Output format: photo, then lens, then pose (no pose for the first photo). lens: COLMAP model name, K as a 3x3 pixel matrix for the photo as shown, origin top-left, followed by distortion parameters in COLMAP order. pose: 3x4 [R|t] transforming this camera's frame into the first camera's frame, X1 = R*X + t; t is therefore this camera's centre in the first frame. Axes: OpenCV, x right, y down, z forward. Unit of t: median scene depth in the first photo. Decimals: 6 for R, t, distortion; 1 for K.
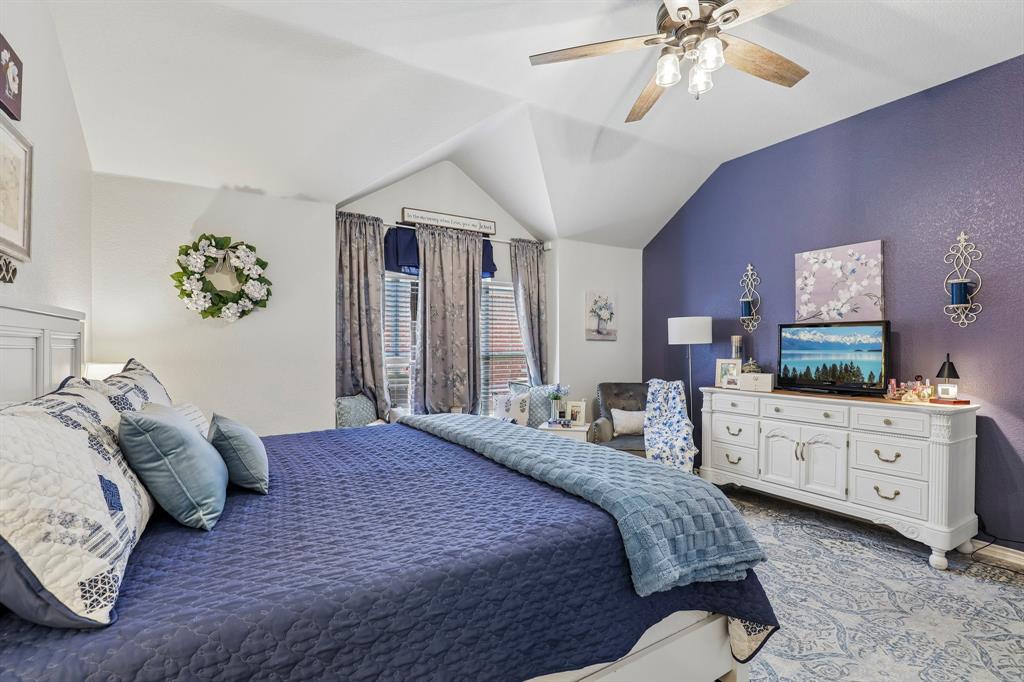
lens RADIAL K [[468.3, 0, 512.5], [0, 468.3, 348.5], [0, 0, 1]] dist [-0.038267, 0.007997]
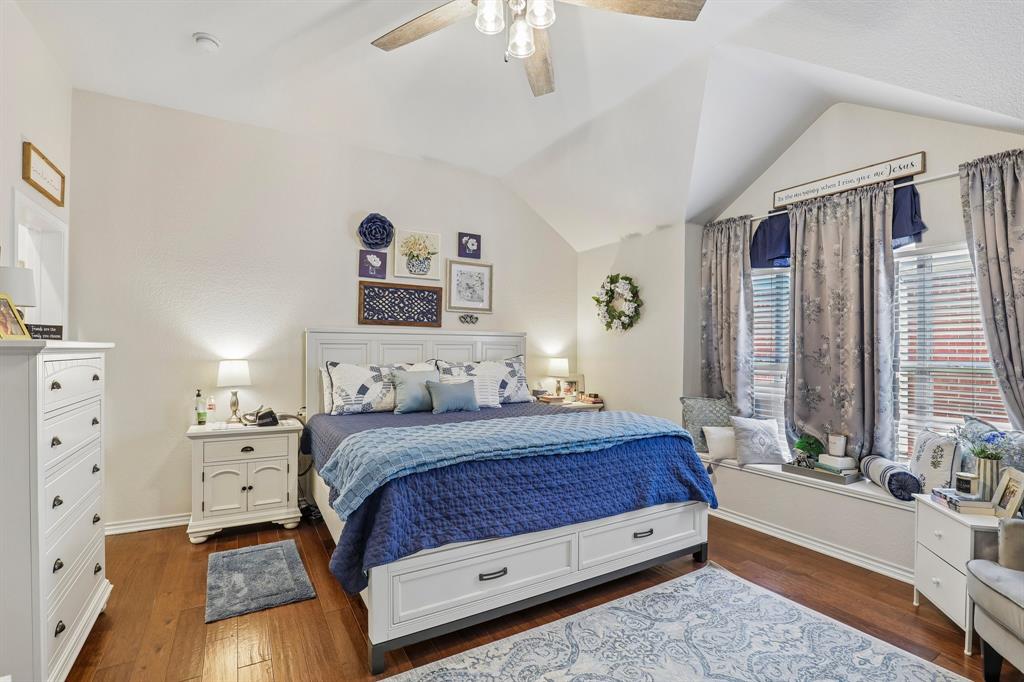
lens RADIAL K [[468.3, 0, 512.5], [0, 468.3, 348.5], [0, 0, 1]] dist [-0.038267, 0.007997]
pose [[-0.021460, 0.003227, -0.999764, 0.646143], [-0.012052, 0.999921, 0.003486, -0.006264], [0.999697, 0.012124, -0.021420, 0.530450]]
